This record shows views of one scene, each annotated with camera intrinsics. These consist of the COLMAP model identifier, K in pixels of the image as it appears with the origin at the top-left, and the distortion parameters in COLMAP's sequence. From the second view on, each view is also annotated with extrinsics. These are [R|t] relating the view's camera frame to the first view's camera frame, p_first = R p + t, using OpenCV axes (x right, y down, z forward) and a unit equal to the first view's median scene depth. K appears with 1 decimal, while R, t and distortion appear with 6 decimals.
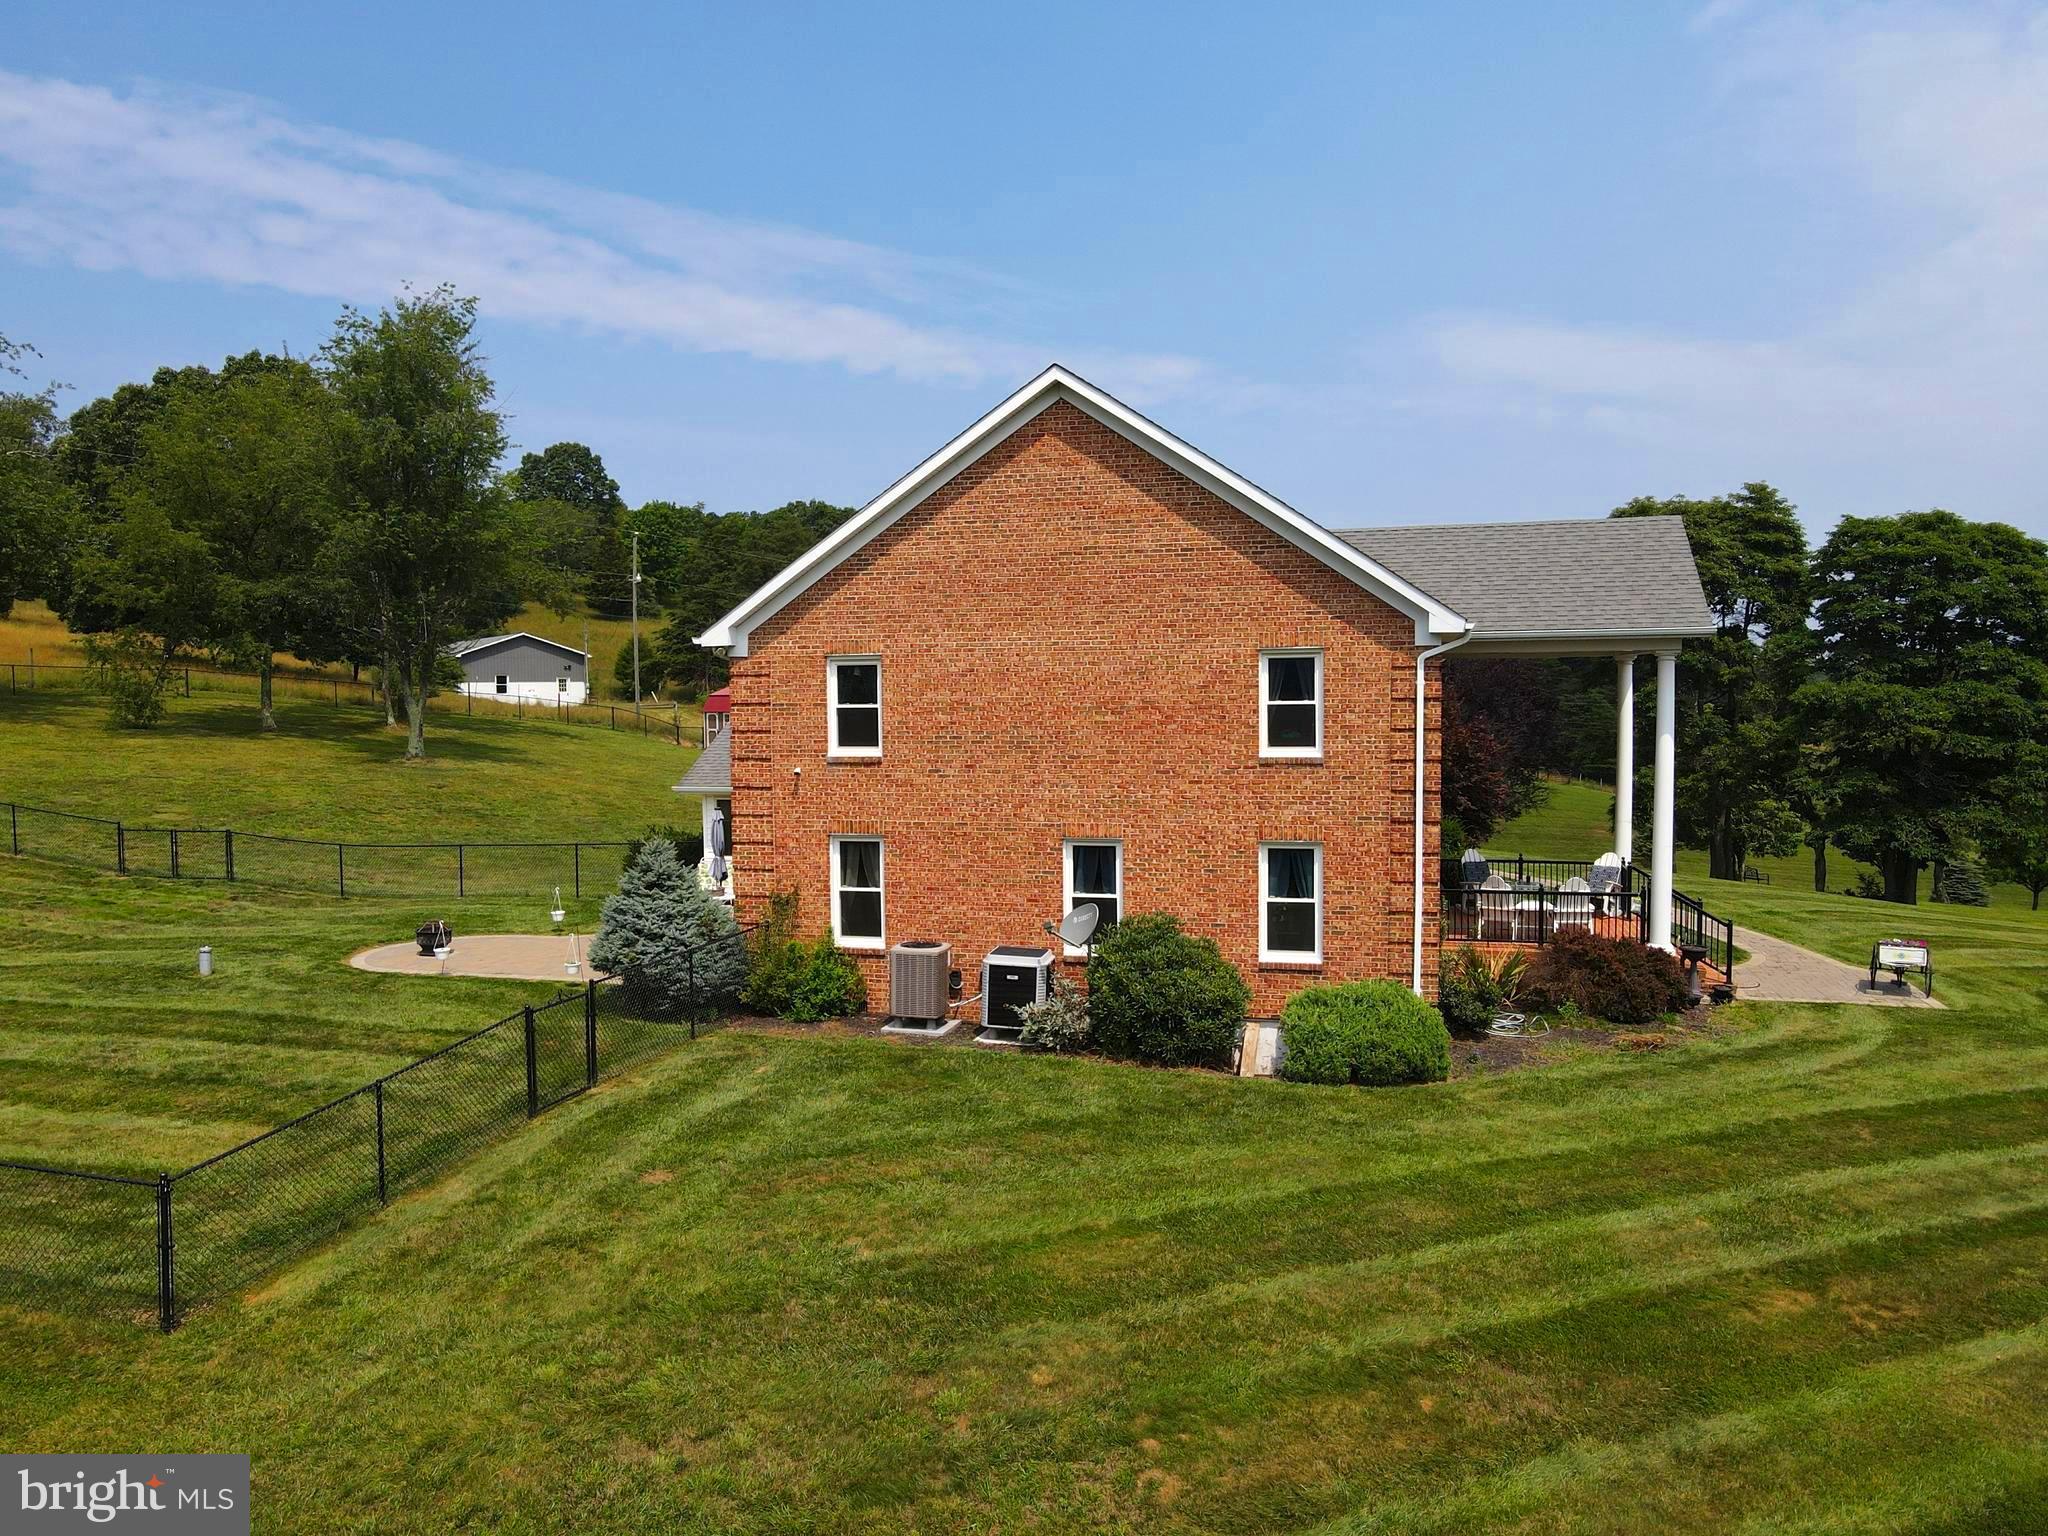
lens RADIAL K [[1509.4, 0, 1036.1], [0, 1509.4, 784.4], [0, 0, 1]] dist [-0.004593, 0.032604]
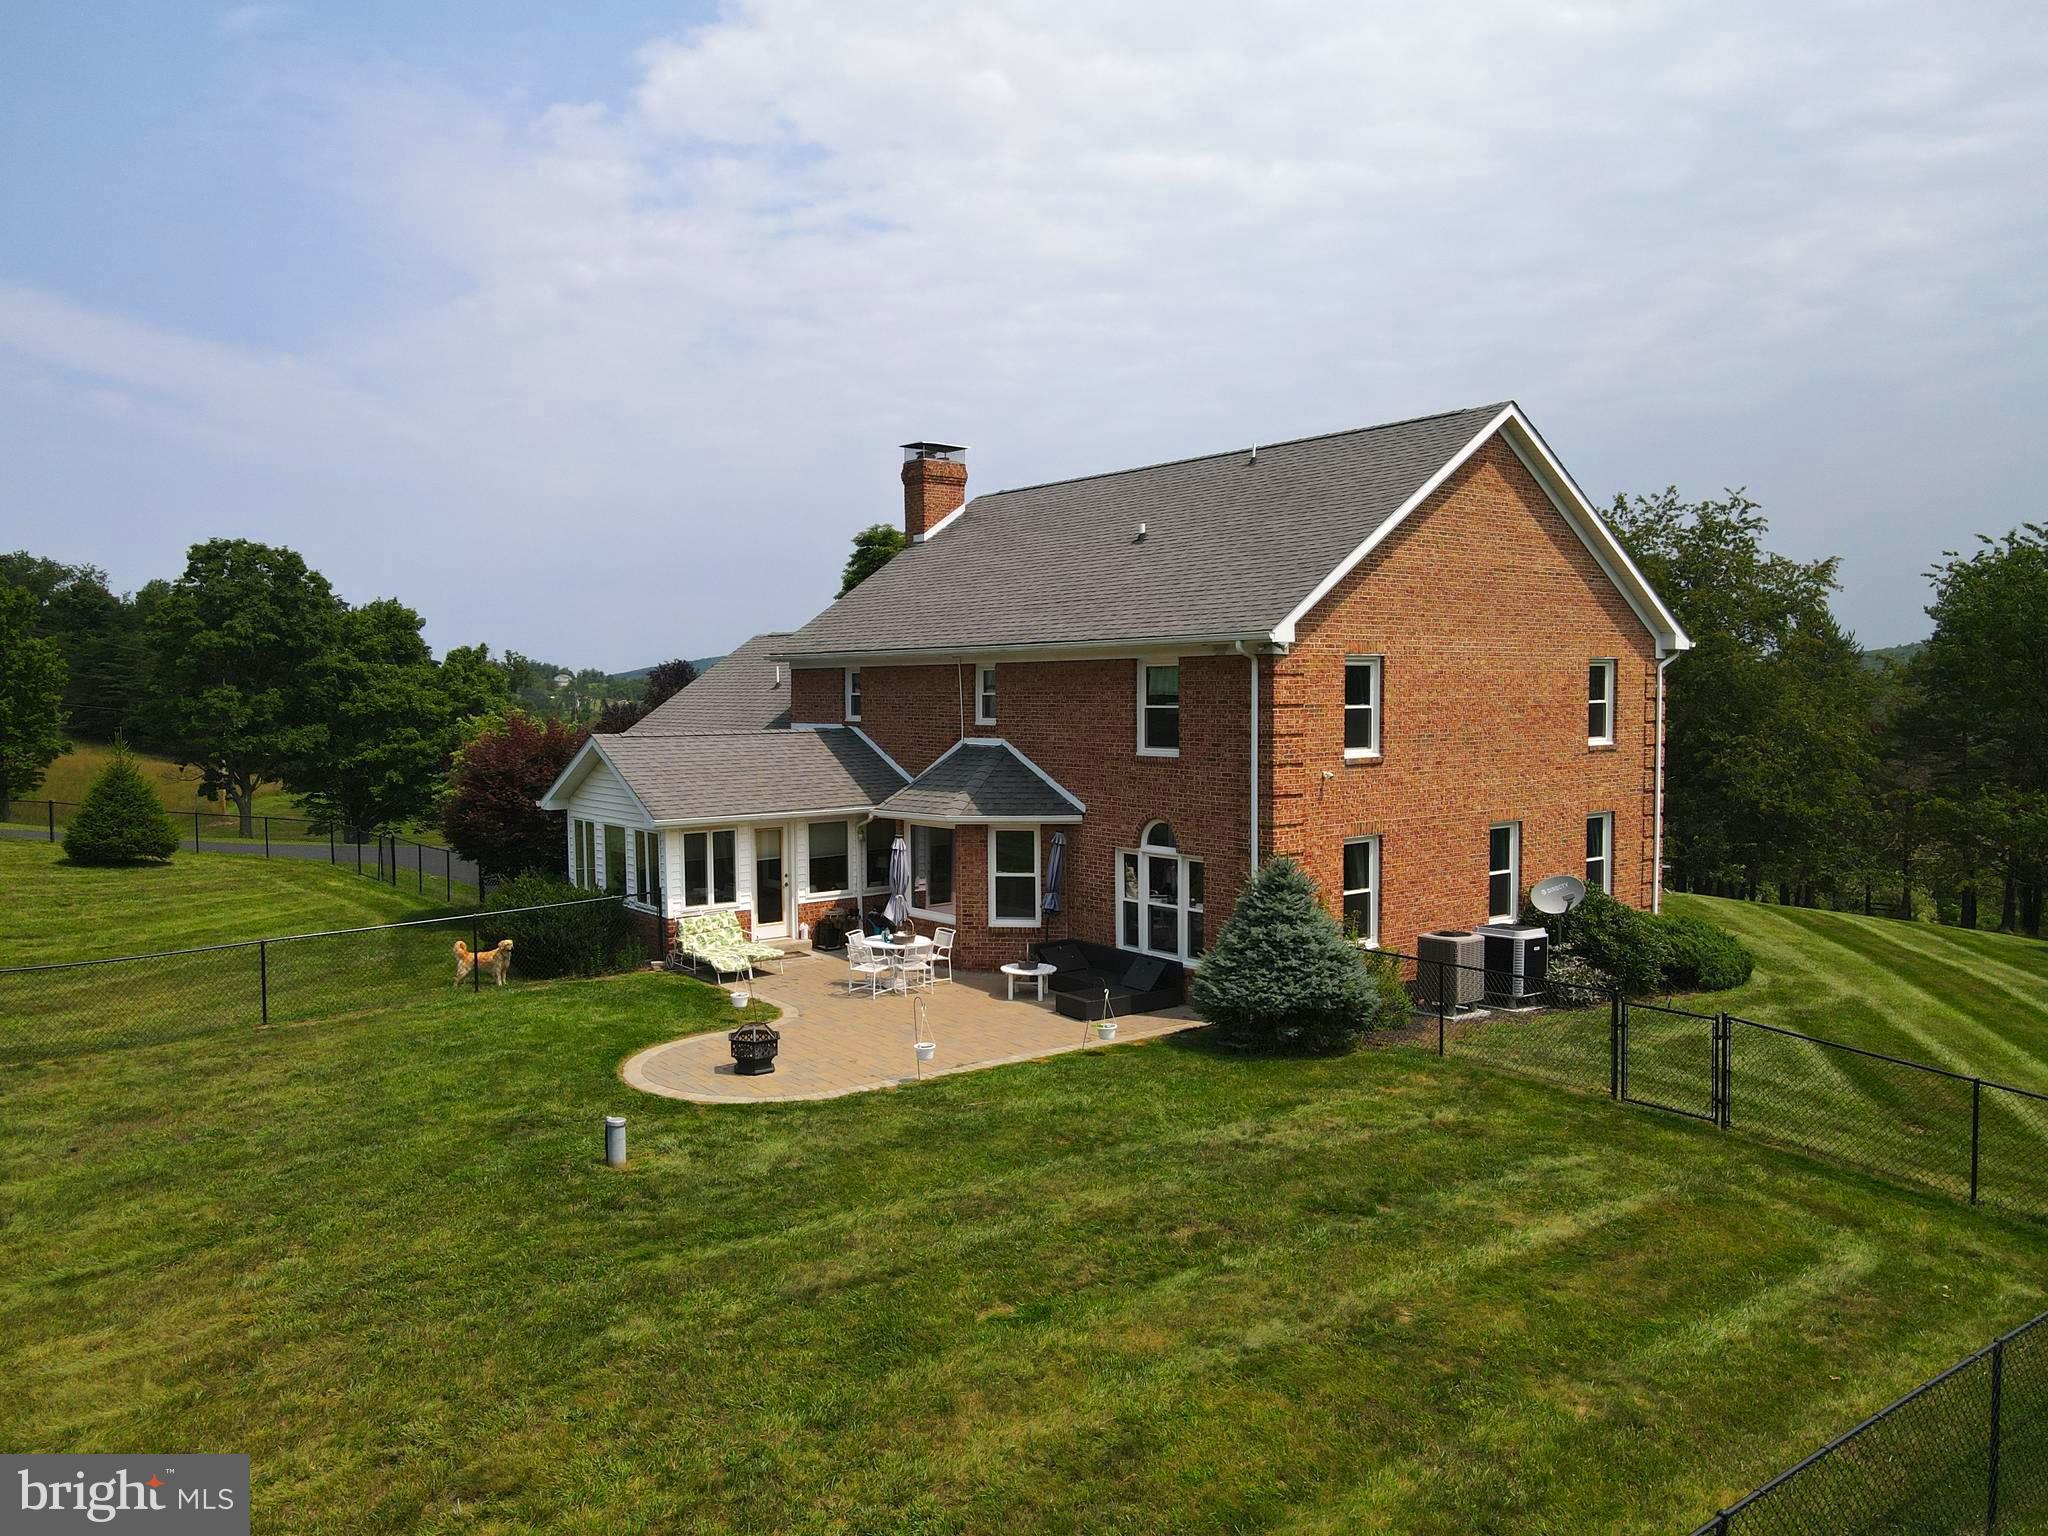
lens RADIAL K [[1509.4, 0, 1020.1], [0, 1509.4, 767.7], [0, 0, 1]] dist [-0.004593, 0.032604]
pose [[0.613086, -0.036123, 0.789190, -1.064176], [0.051236, 0.998669, 0.005908, -0.029880], [-0.788353, 0.036813, 0.614121, 0.581182]]
